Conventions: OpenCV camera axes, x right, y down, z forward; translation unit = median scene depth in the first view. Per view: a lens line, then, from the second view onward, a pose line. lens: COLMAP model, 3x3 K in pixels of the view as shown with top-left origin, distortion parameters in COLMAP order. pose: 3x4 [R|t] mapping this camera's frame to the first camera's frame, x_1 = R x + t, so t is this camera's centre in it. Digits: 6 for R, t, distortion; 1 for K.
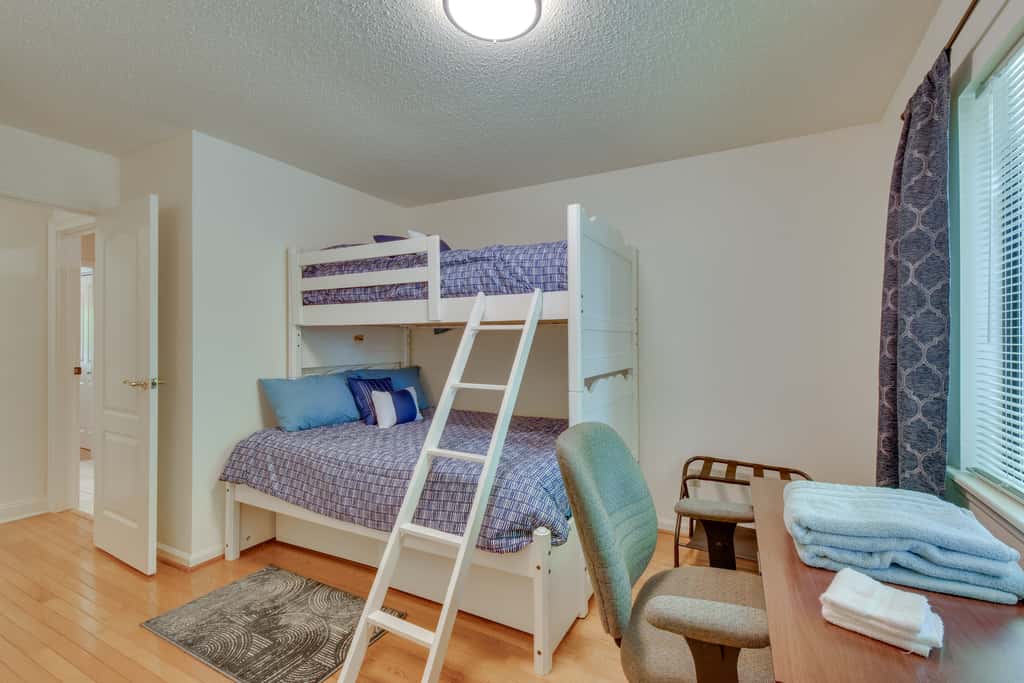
lens RADIAL K [[453.2, 0, 514.5], [0, 453.2, 340.8], [0, 0, 1]] dist [0.024426, -0.000506]
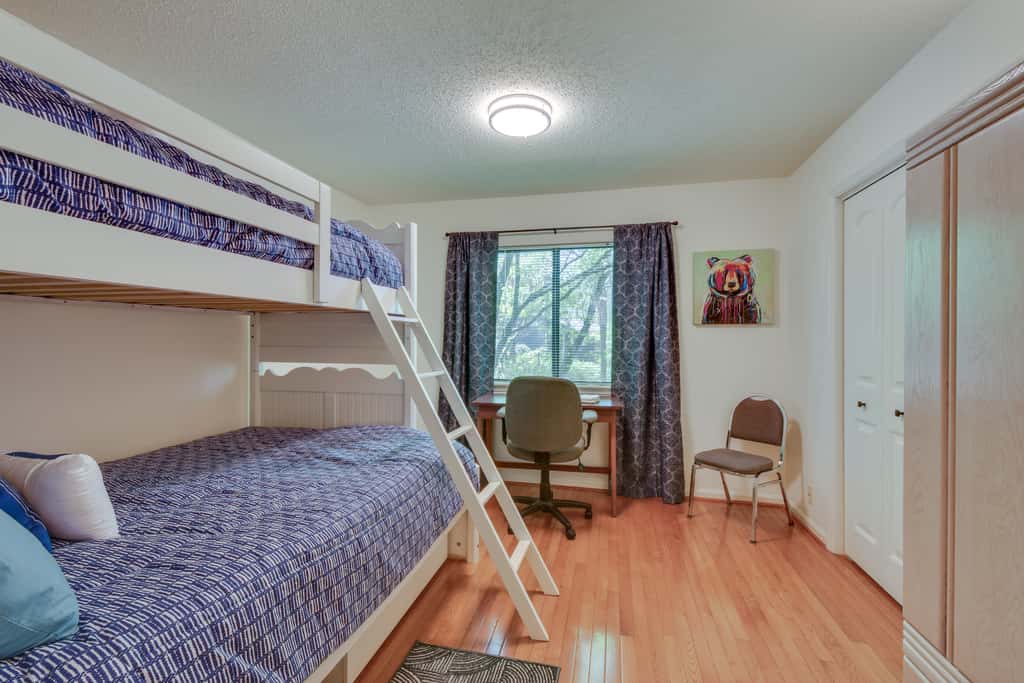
lens RADIAL K [[453.2, 0, 511.4], [0, 453.2, 339.7], [0, 0, 1]] dist [0.024426, -0.000506]
pose [[-0.276006, -0.004046, 0.961147, -0.920021], [-0.002862, 0.999990, 0.003388, 0.008705], [-0.961152, -0.001815, -0.276015, 0.889740]]
